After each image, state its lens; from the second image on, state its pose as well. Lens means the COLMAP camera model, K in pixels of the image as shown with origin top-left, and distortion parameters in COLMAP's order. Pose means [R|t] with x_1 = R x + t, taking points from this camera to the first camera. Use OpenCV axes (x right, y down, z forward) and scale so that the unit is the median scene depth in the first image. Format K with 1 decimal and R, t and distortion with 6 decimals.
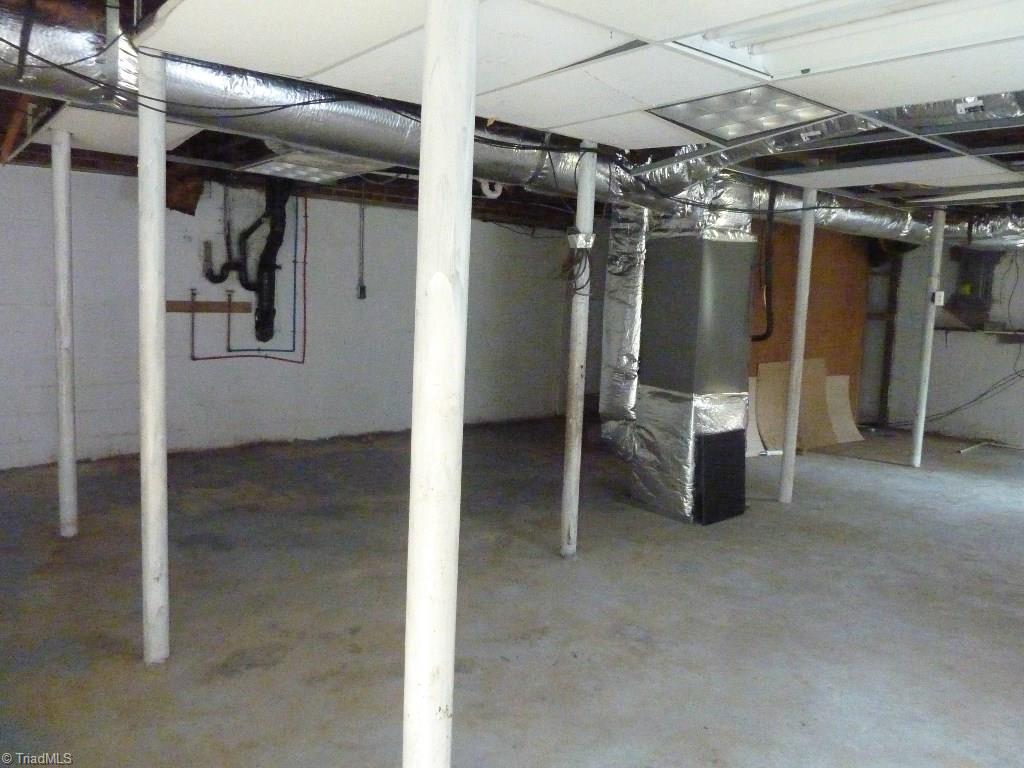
lens RADIAL K [[777.7, 0, 512.0], [0, 777.7, 384.0], [0, 0, 1]] dist [-0.001092, -0.076849]
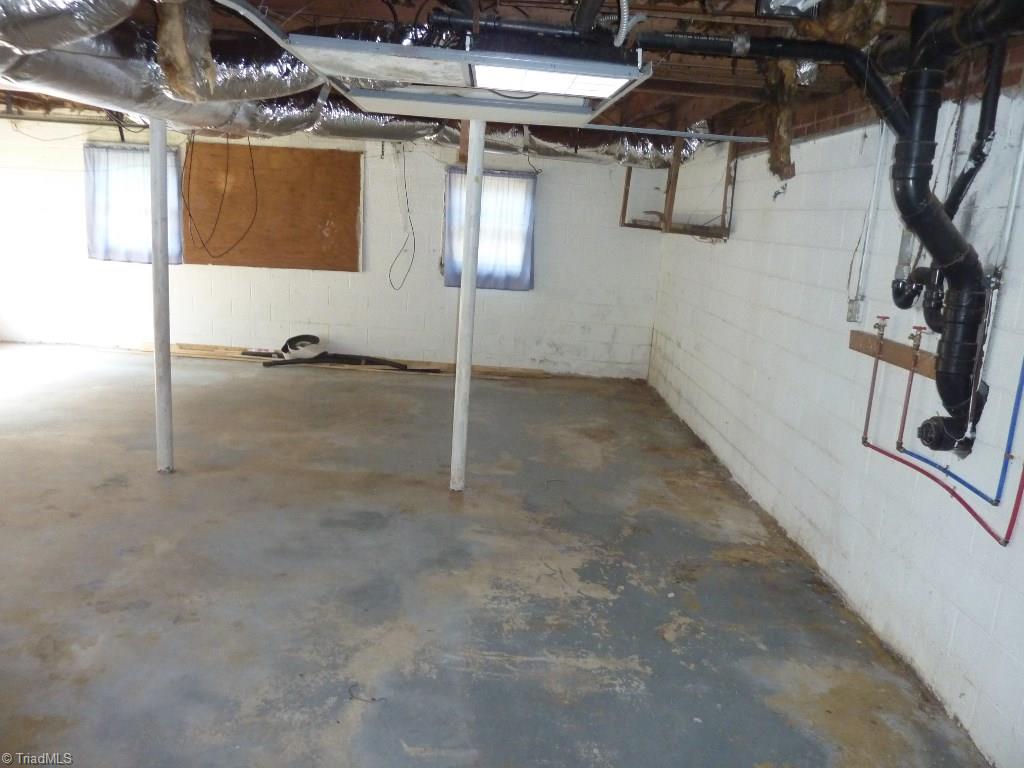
lens RADIAL K [[777.7, 0, 512.0], [0, 777.7, 384.0], [0, 0, 1]] dist [-0.001092, -0.076849]
pose [[-0.594926, 0.088664, -0.798875, 0.167923], [-0.194957, 0.948301, 0.250433, -0.158093], [0.779779, 0.304735, -0.546883, 1.083470]]
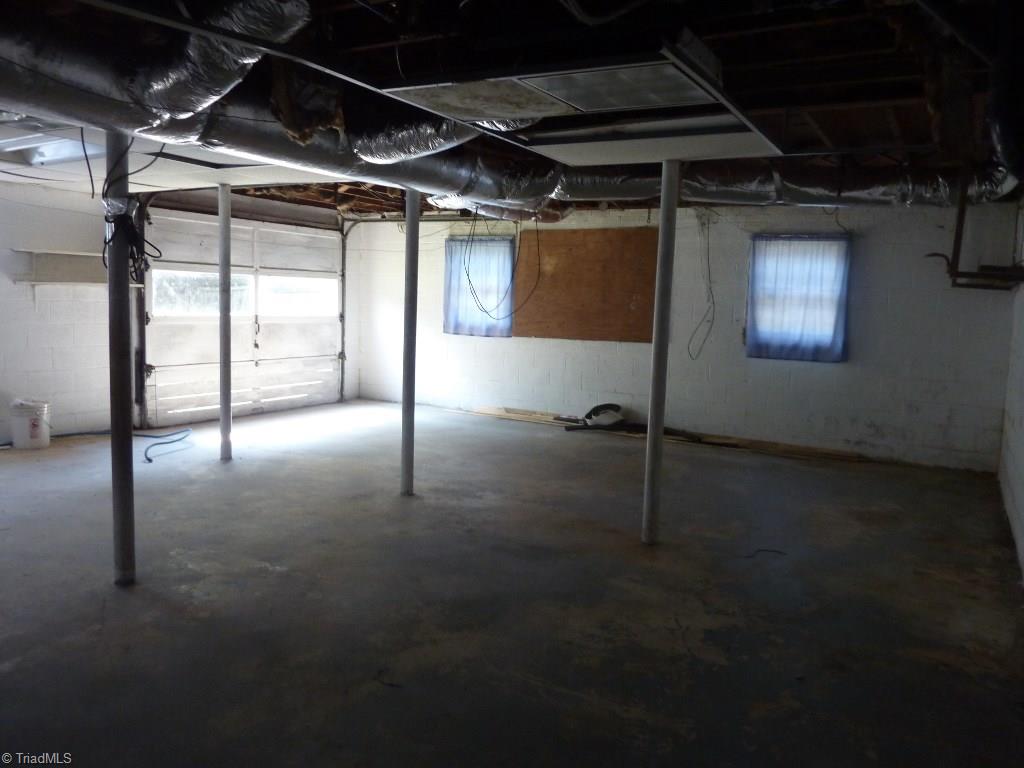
lens RADIAL K [[777.7, 0, 512.0], [0, 777.7, 384.0], [0, 0, 1]] dist [-0.001092, -0.076849]
pose [[-0.925959, -0.035815, -0.375922, 0.001798], [-0.122140, 0.970387, 0.208400, -0.137868], [0.357327, 0.238885, -0.902913, 1.222252]]
